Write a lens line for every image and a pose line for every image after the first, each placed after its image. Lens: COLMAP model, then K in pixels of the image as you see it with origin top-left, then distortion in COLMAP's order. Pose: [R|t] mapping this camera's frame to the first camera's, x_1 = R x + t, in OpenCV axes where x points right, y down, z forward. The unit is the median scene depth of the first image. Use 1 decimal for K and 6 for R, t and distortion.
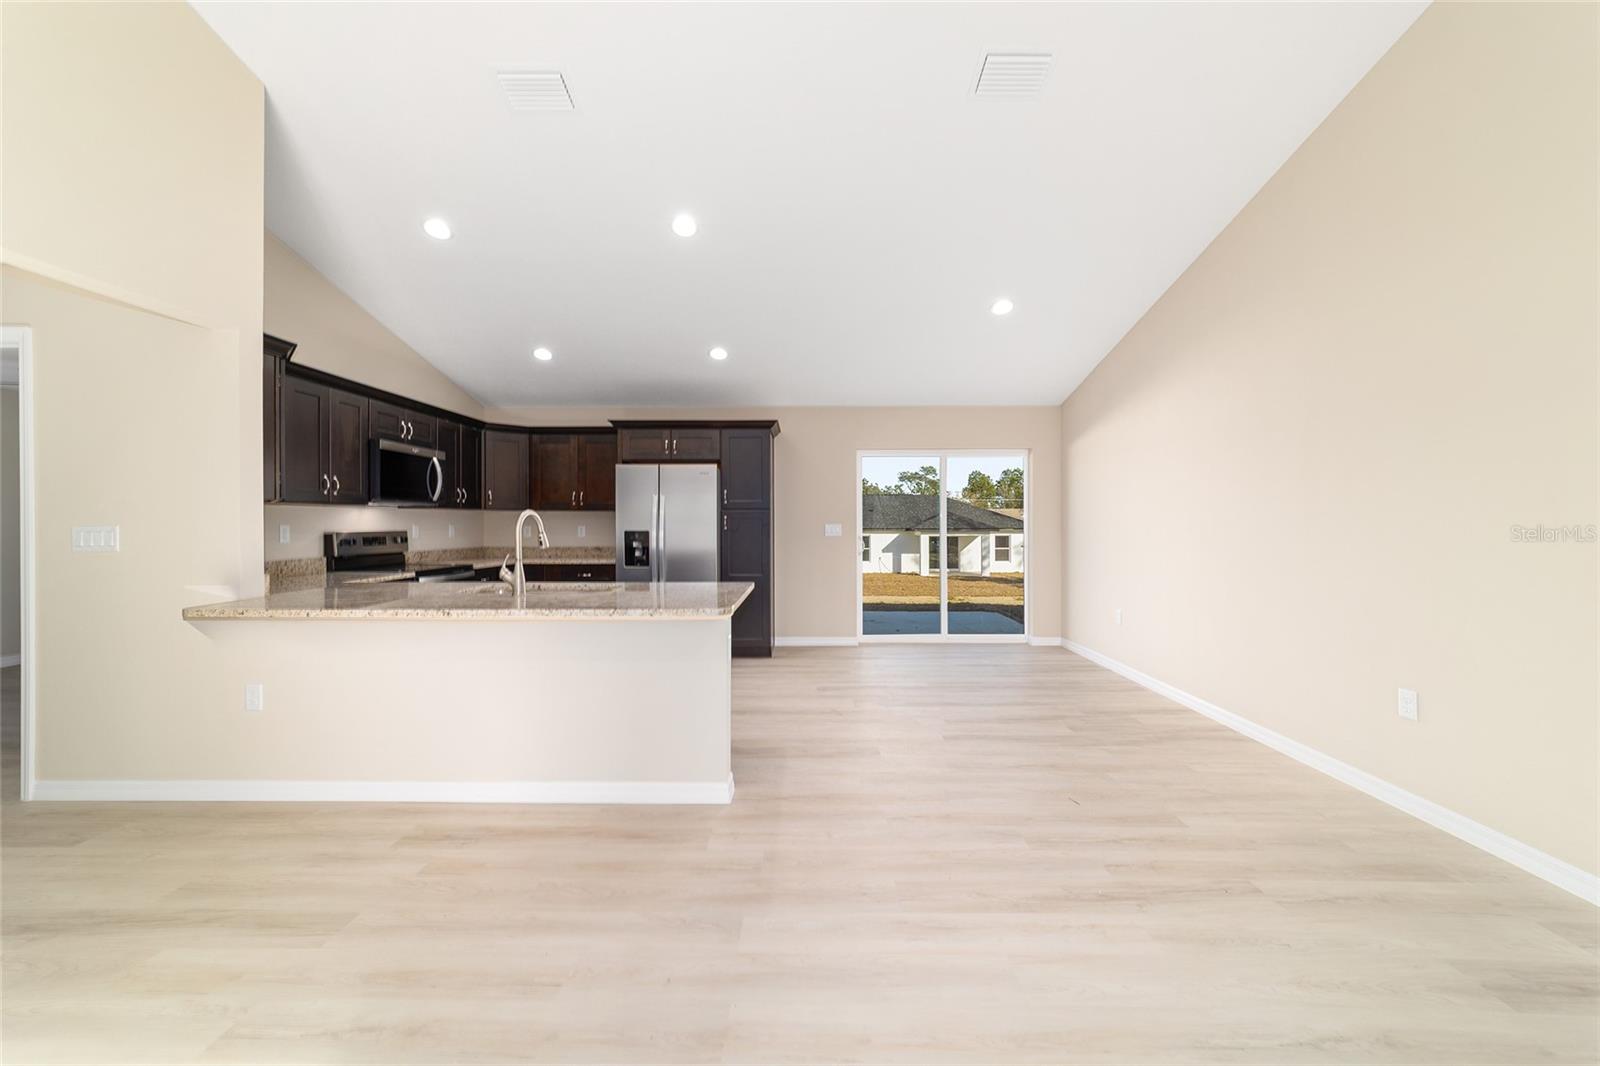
lens RADIAL K [[614.8, 0, 800.0], [0, 614.8, 526.0], [0, 0, 1]] dist [-0.017281, 0.008272]
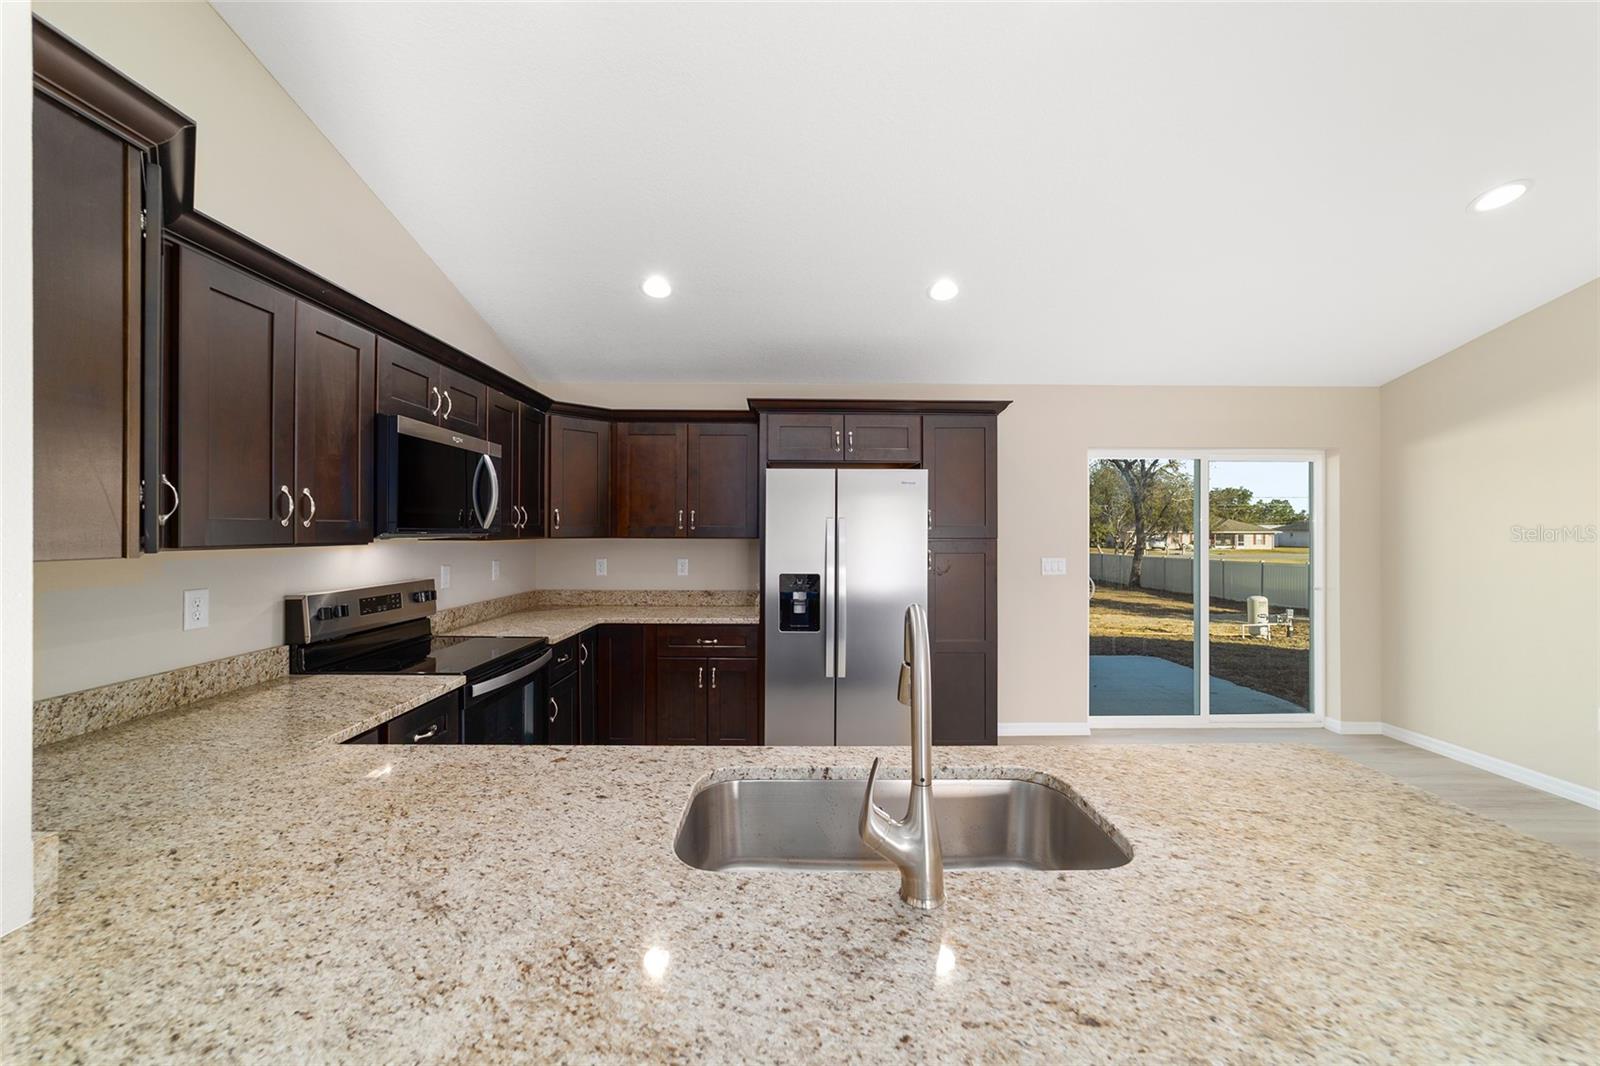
lens RADIAL K [[614.8, 0, 798.4], [0, 614.8, 527.4], [0, 0, 1]] dist [-0.017281, 0.008272]
pose [[0.999816, 0.002995, 0.018924, -0.280709], [-0.002835, 0.999960, -0.008469, -0.034288], [-0.018949, 0.008414, 0.999785, 0.374835]]
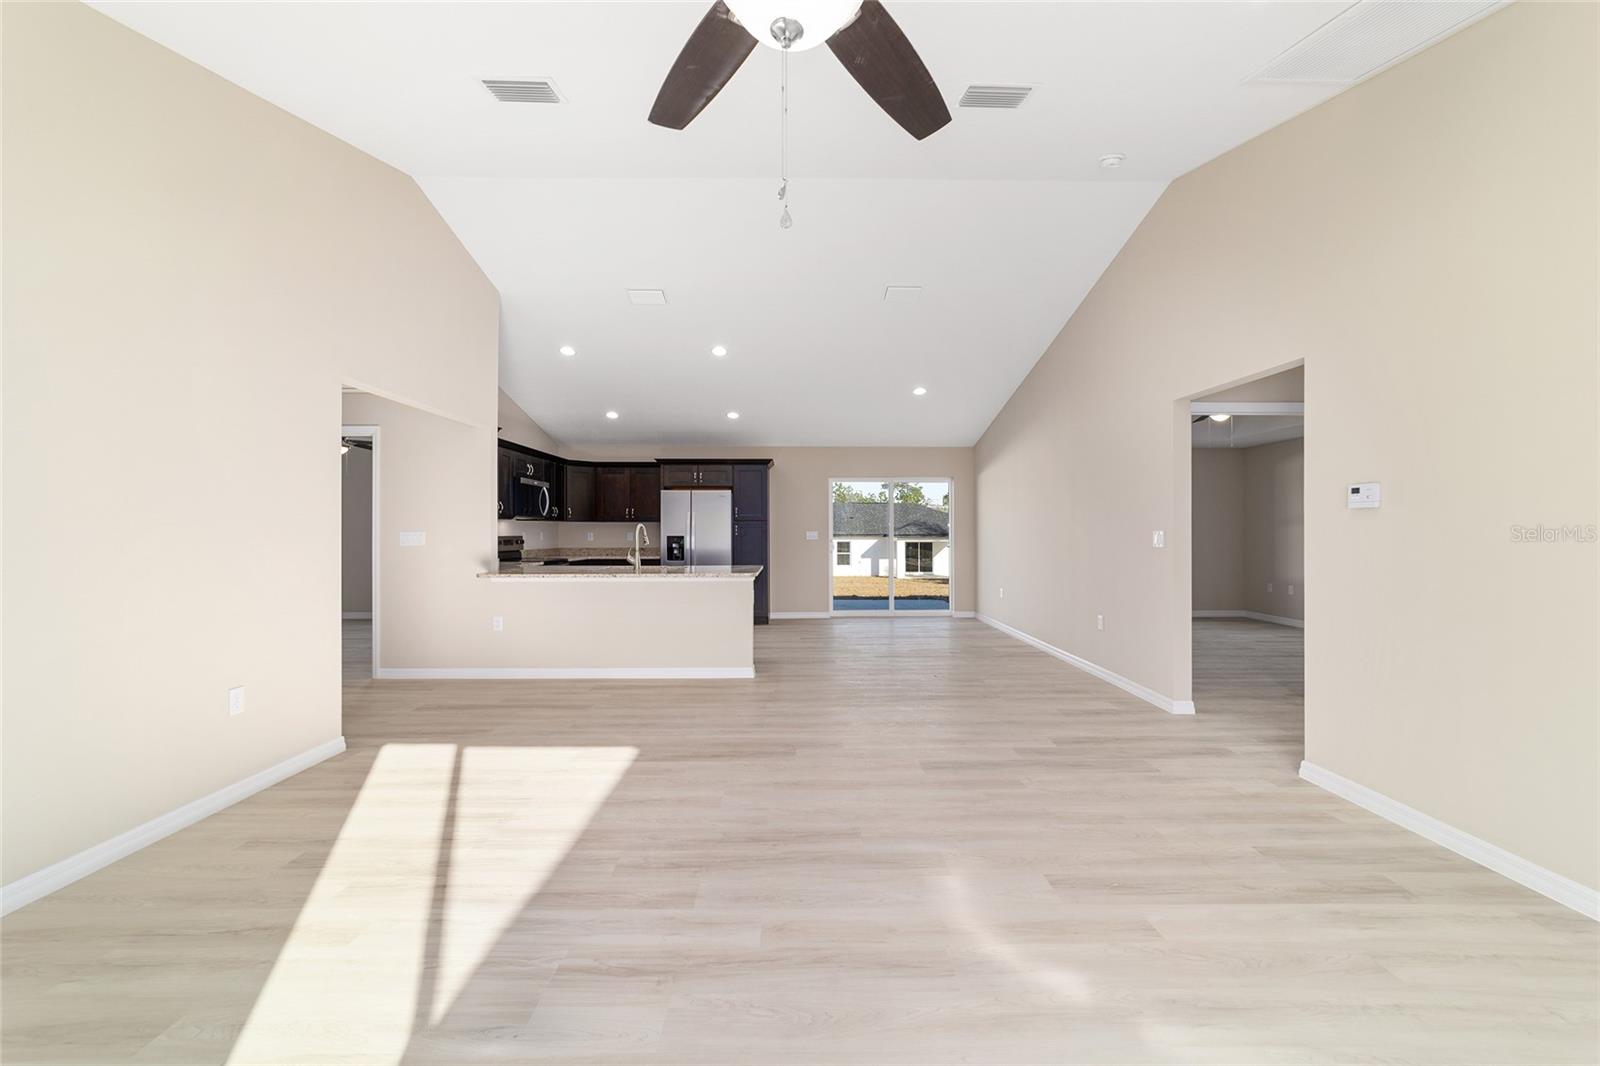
lens RADIAL K [[614.8, 0, 799.7], [0, 614.8, 526.8], [0, 0, 1]] dist [-0.017281, 0.008272]
pose [[0.999693, -0.000061, 0.024767, -0.009566], [0.000311, 0.999949, -0.010077, 0.001181], [-0.024765, 0.010082, 0.999642, -0.453949]]
